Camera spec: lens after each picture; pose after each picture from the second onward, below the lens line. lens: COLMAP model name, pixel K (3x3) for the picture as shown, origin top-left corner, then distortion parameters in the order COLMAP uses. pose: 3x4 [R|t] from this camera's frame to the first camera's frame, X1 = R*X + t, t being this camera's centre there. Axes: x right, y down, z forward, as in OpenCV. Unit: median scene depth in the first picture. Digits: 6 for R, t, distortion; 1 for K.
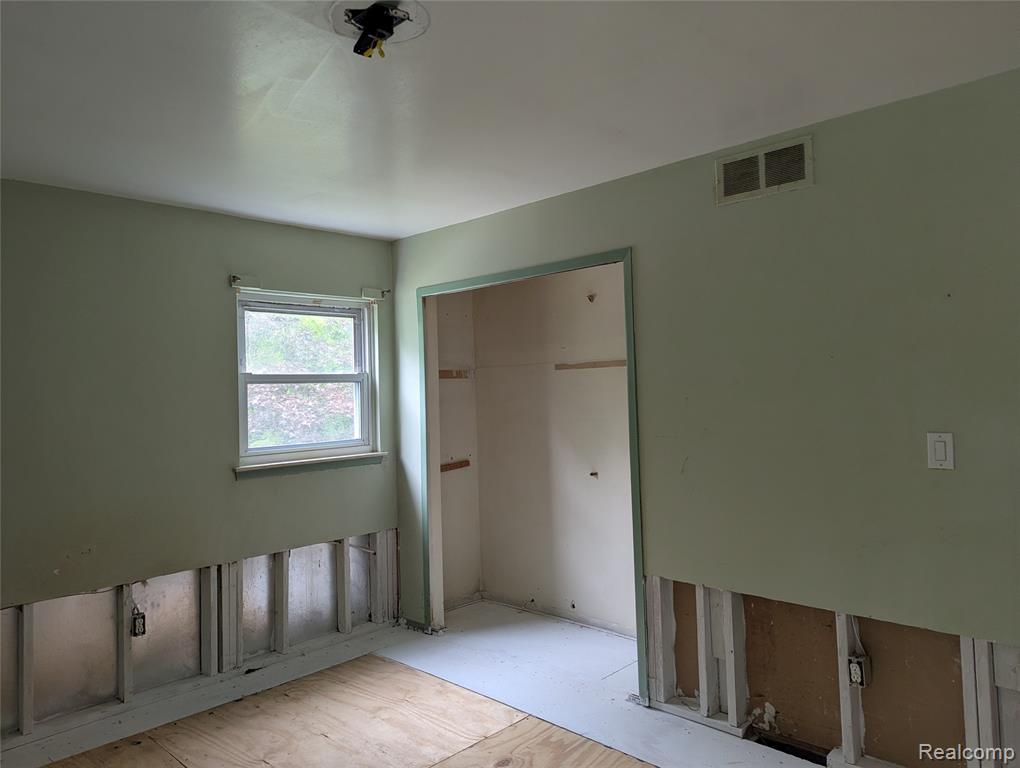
lens RADIAL K [[703.9, 0, 502.8], [0, 703.9, 383.4], [0, 0, 1]] dist [0.050569, -0.068003]
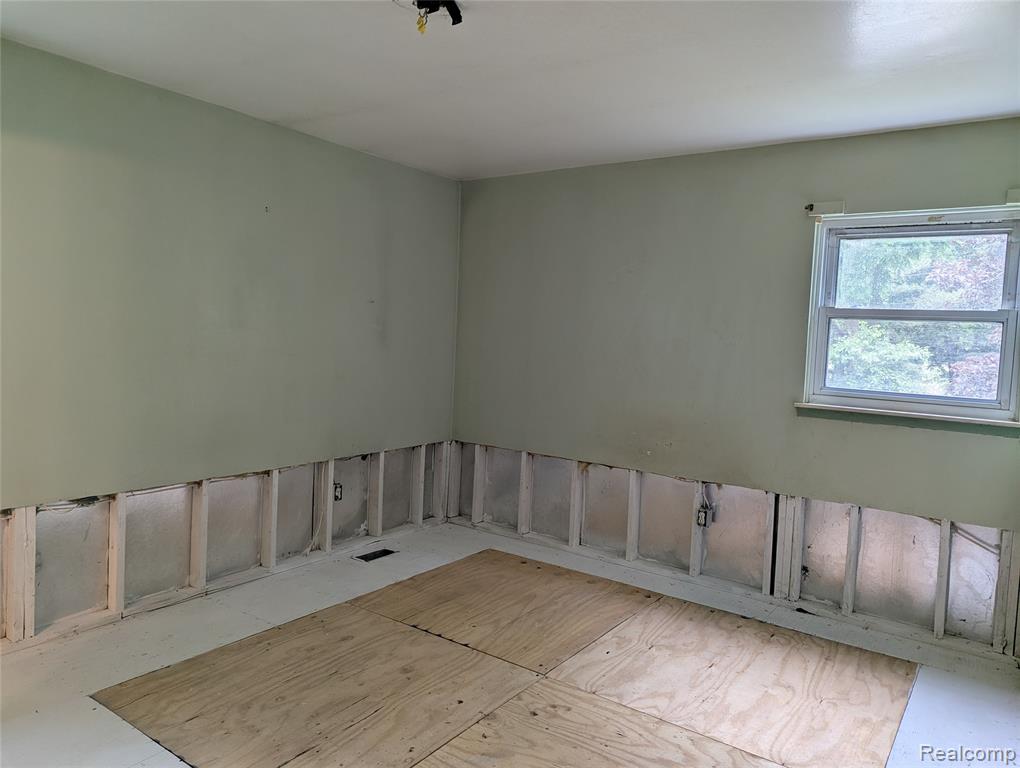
lens RADIAL K [[703.9, 0, 502.8], [0, 703.9, 383.4], [0, 0, 1]] dist [0.050569, -0.068003]
pose [[0.135700, 0.113108, -0.984272, 0.540879], [-0.035549, 0.993378, 0.109253, -0.001434], [0.990112, 0.020164, 0.138822, 0.460913]]
